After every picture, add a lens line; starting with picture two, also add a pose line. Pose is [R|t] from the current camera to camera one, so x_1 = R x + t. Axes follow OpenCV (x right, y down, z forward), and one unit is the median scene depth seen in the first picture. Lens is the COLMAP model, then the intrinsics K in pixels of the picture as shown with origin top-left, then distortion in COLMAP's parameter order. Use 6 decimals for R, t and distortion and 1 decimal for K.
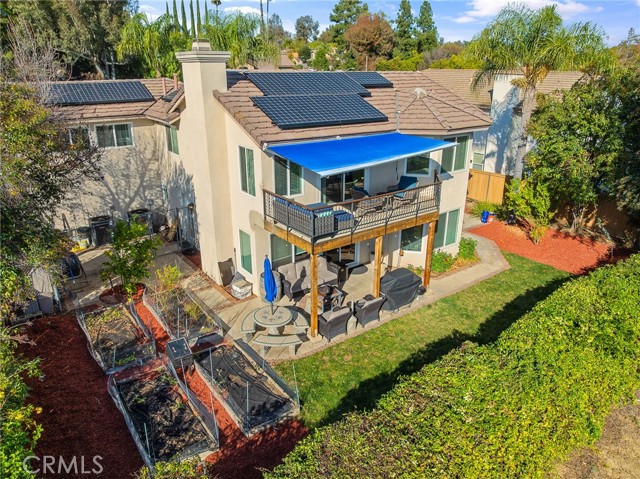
lens RADIAL K [[450.7, 0, 324.0], [0, 450.7, 239.6], [0, 0, 1]] dist [-0.045728, -0.001139]
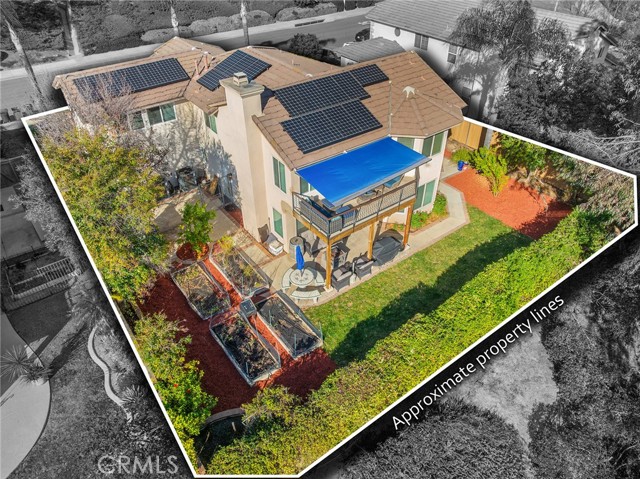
lens RADIAL K [[450.7, 0, 324.0], [0, 450.7, 239.6], [0, 0, 1]] dist [-0.045728, -0.001139]
pose [[0.999979, -0.006037, 0.002400, -0.035320], [0.005008, 0.951644, 0.307162, -0.373795], [-0.004138, -0.307143, 0.951654, -0.376536]]
